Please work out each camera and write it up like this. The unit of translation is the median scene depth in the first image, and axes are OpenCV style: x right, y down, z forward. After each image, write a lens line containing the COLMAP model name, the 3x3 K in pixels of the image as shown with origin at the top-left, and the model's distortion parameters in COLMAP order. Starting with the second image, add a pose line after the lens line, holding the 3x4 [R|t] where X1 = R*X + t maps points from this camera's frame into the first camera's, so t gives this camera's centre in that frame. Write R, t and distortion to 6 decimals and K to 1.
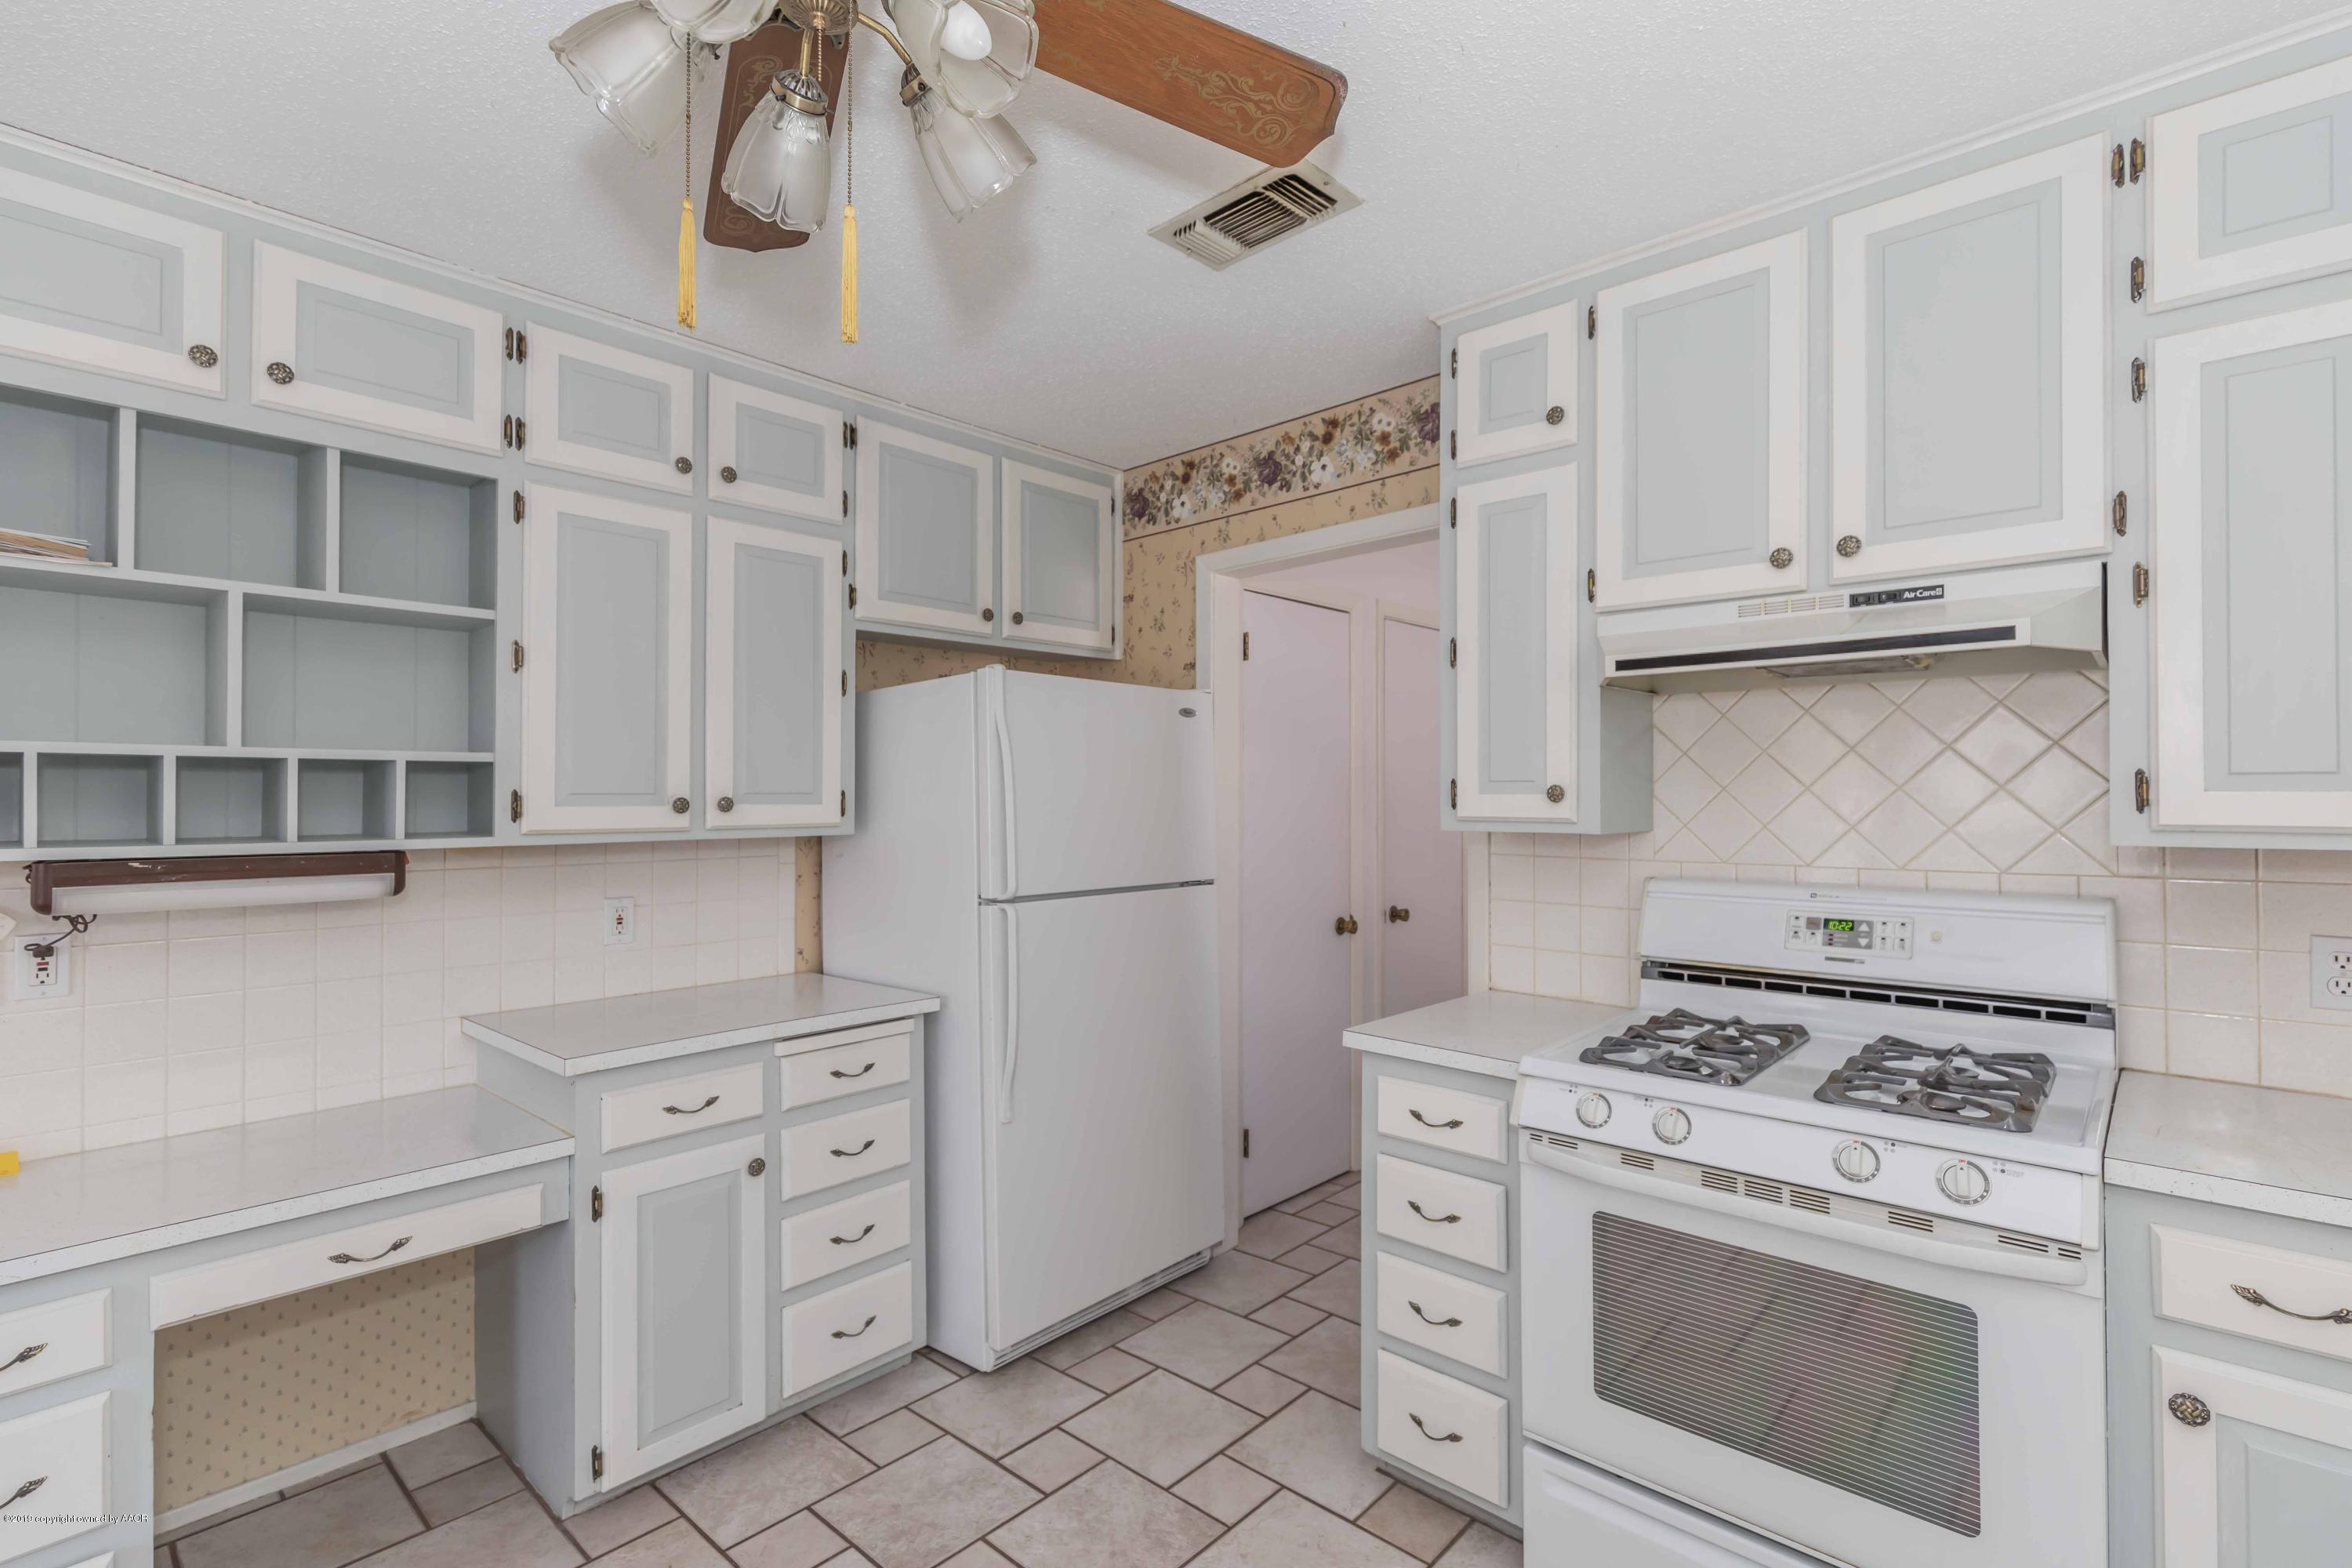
lens RADIAL K [[1068.8, 0, 1190.3], [0, 1068.8, 785.1], [0, 0, 1]] dist [-0.000238, -0.000622]
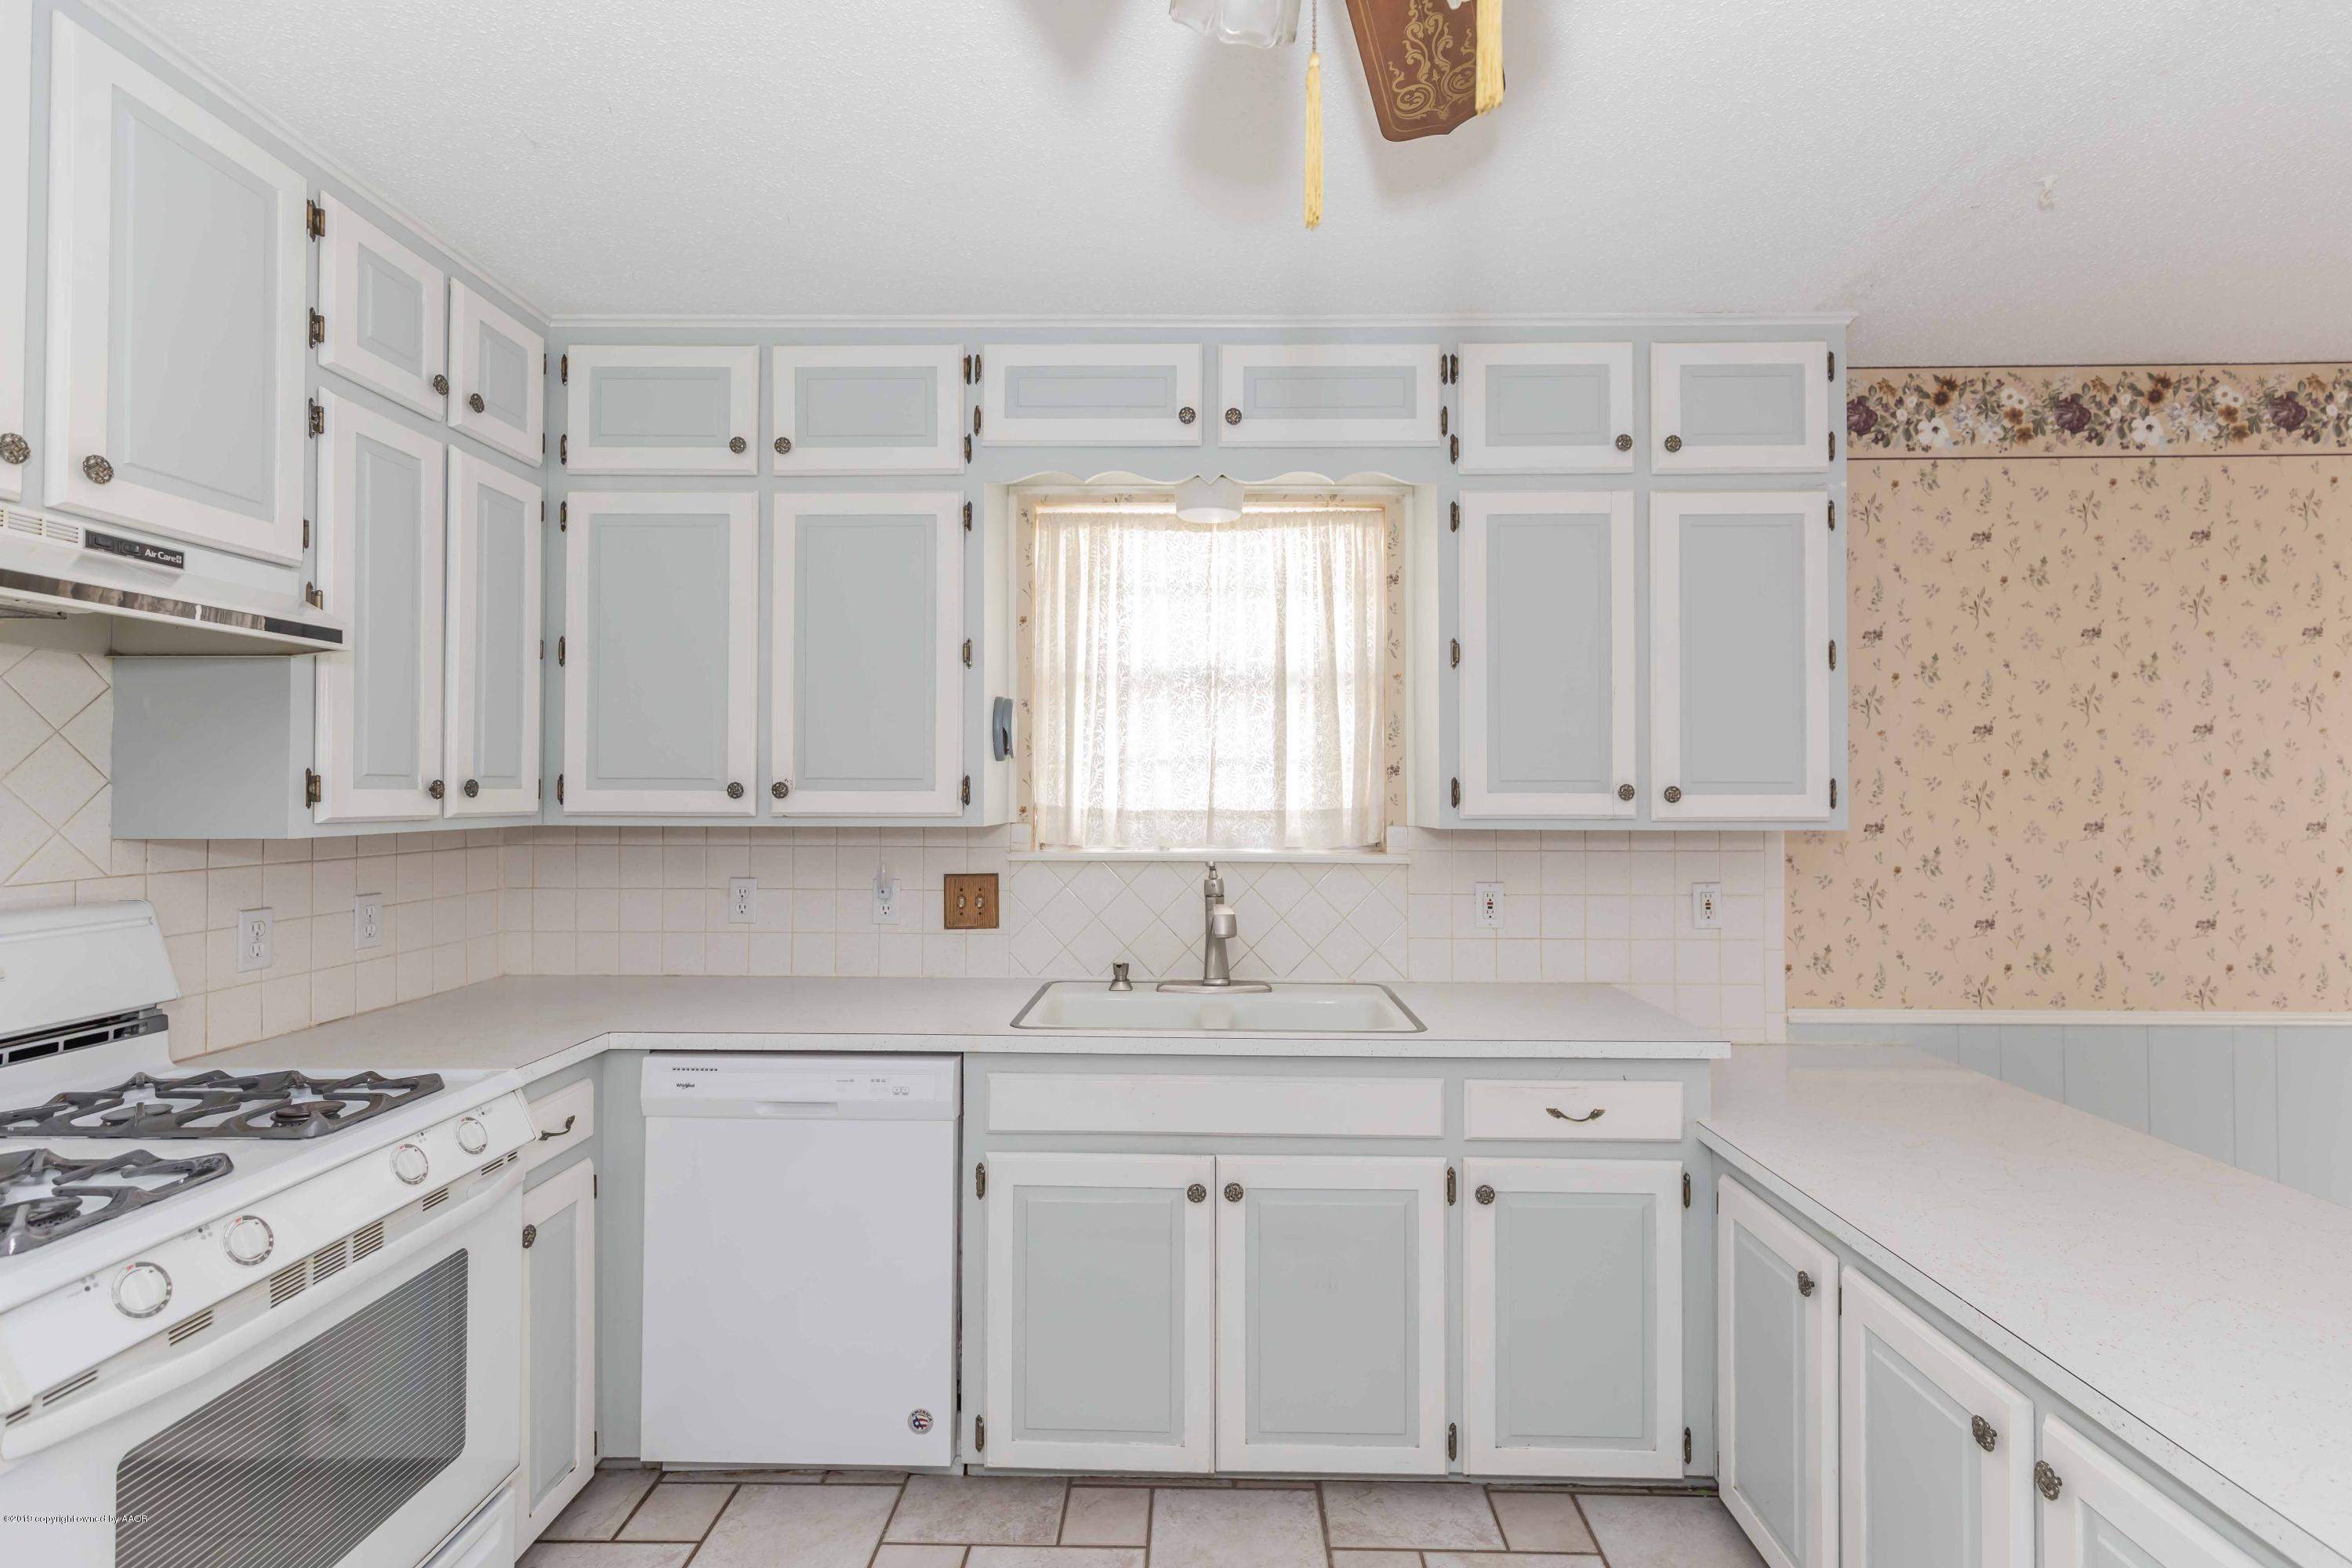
lens RADIAL K [[1067.5, 0, 1190.7], [0, 1067.5, 780.7], [0, 0, 1]] dist [0.010282, -0.001905]
pose [[-0.656177, 0.007901, 0.754565, -0.428187], [-0.009148, 0.999788, -0.018424, 0.007562], [-0.754551, -0.018992, -0.655966, 0.799776]]
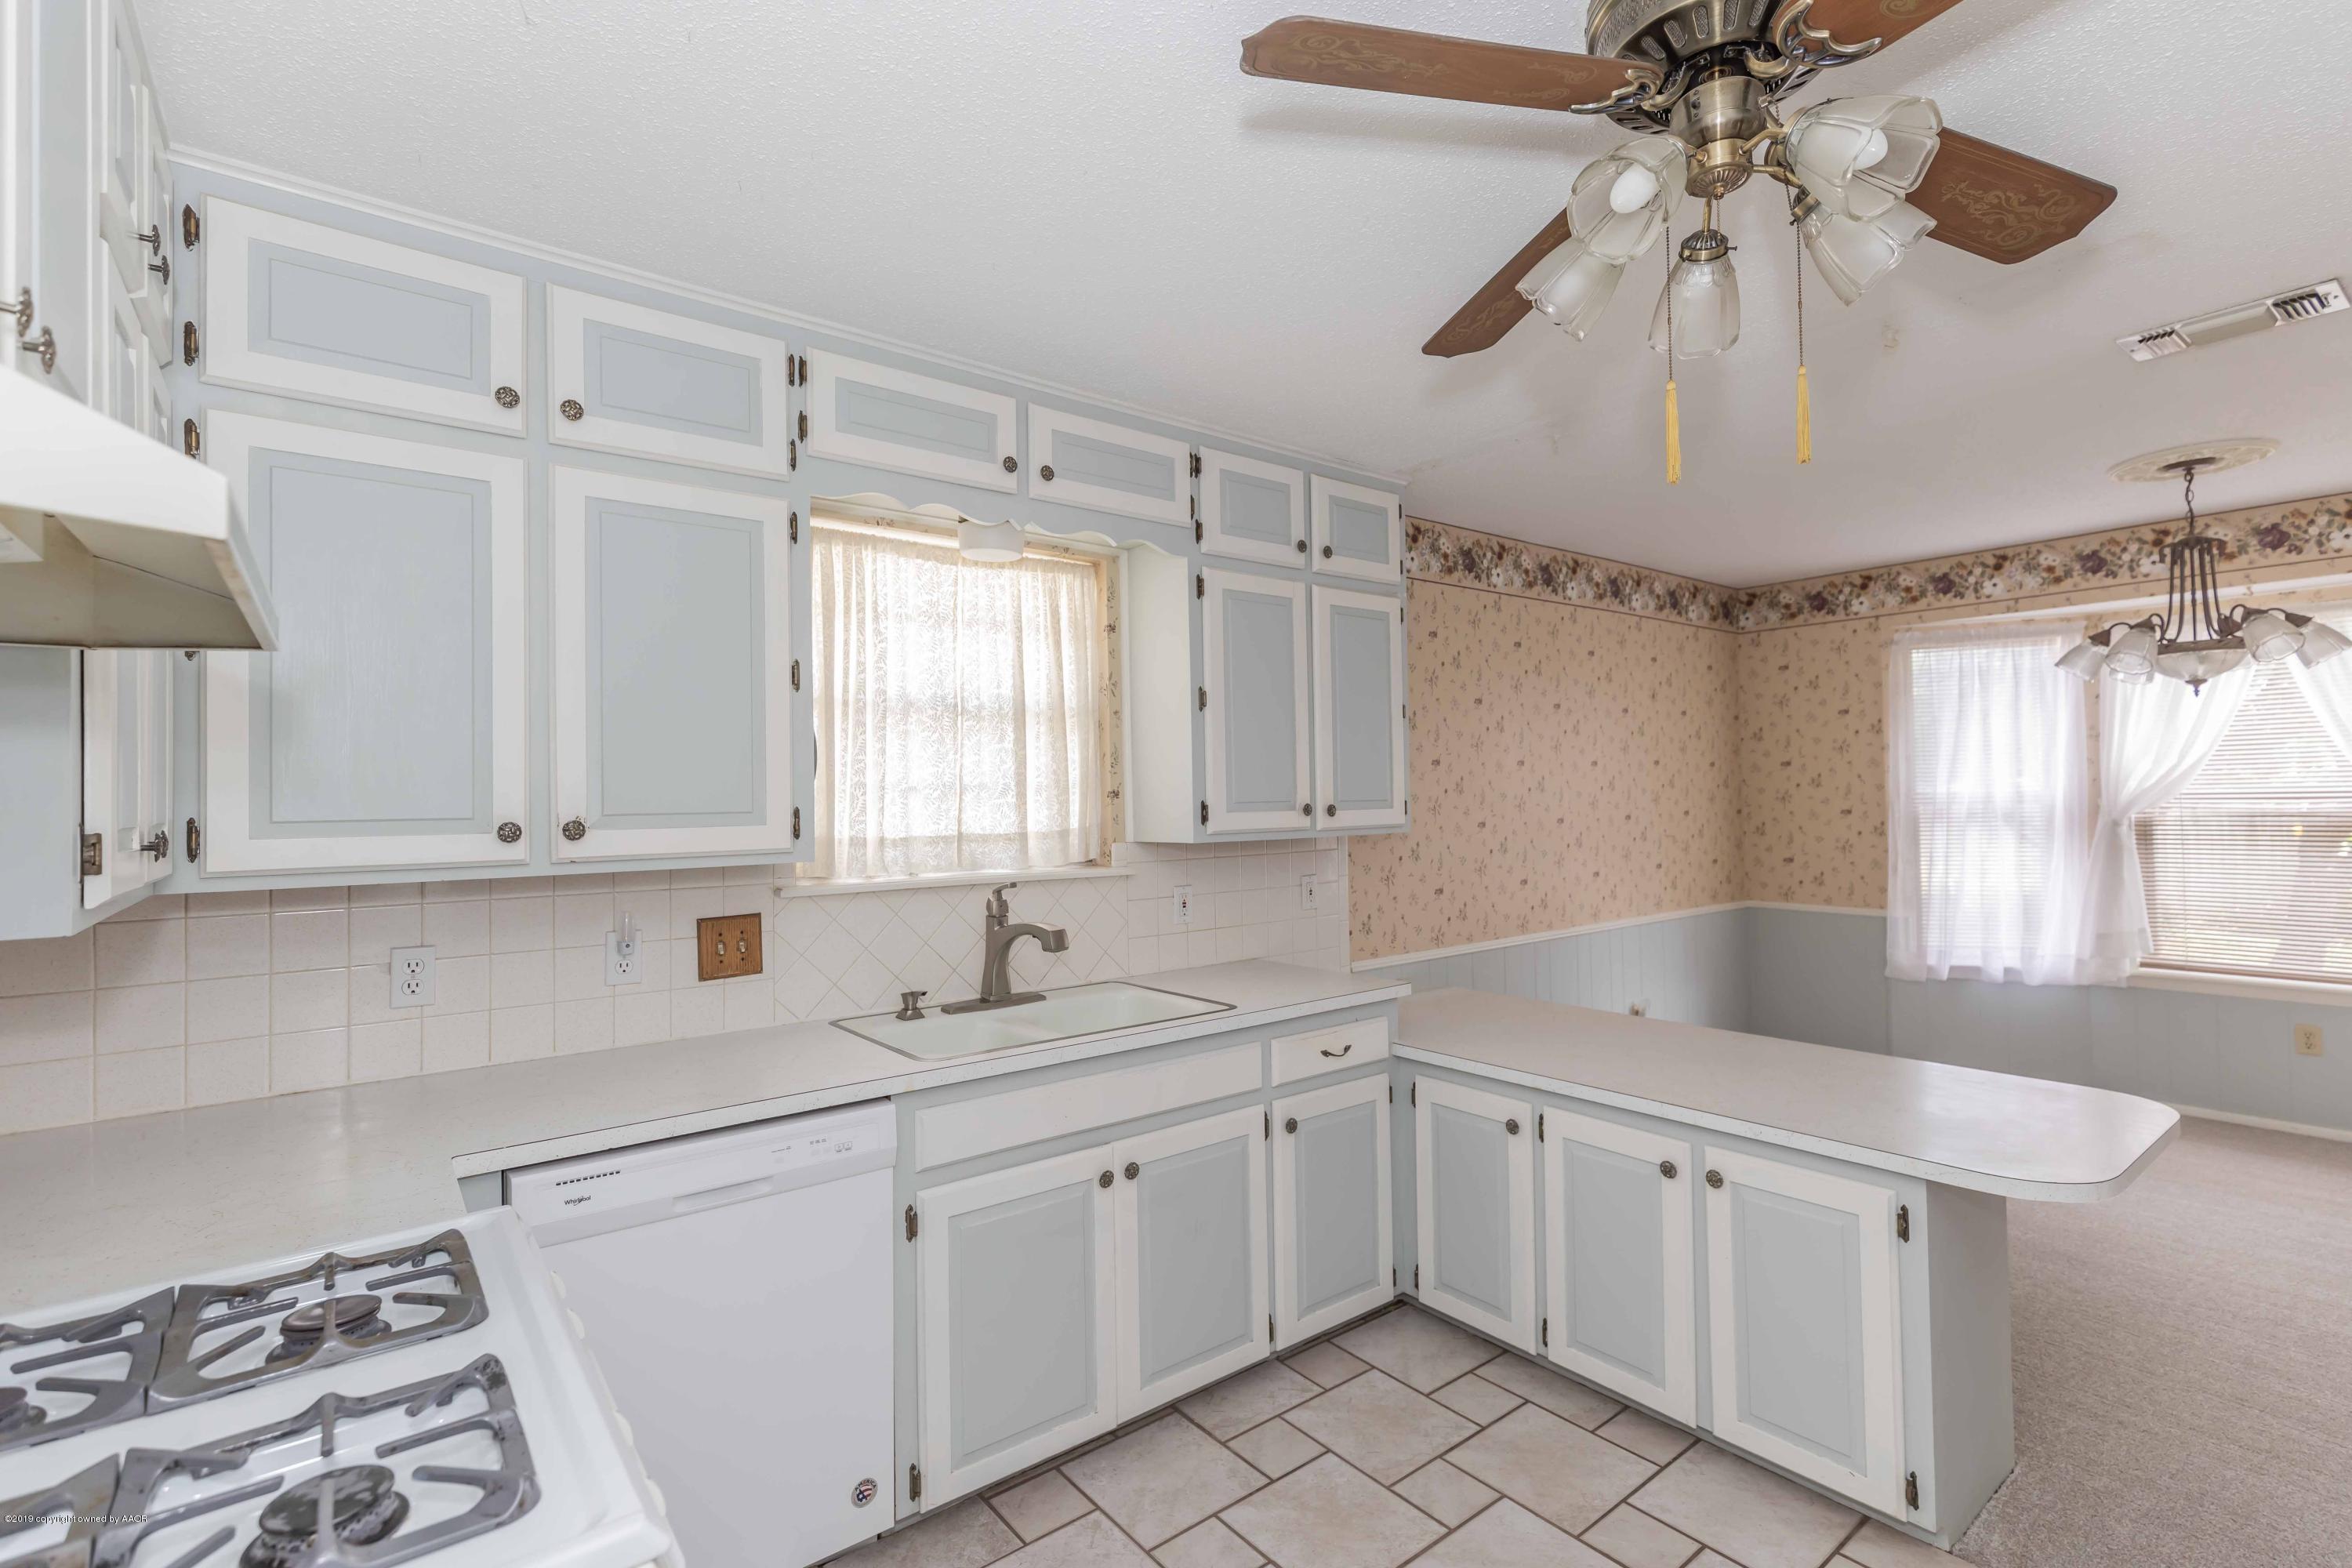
lens RADIAL K [[1067.5, 0, 1190.7], [0, 1067.5, 780.7], [0, 0, 1]] dist [0.010282, -0.001905]
pose [[-0.985688, 0.019967, 0.167394, 0.033905], [0.015853, 0.999539, -0.025880, -0.009685], [-0.167834, -0.022856, -0.985550, 1.214881]]
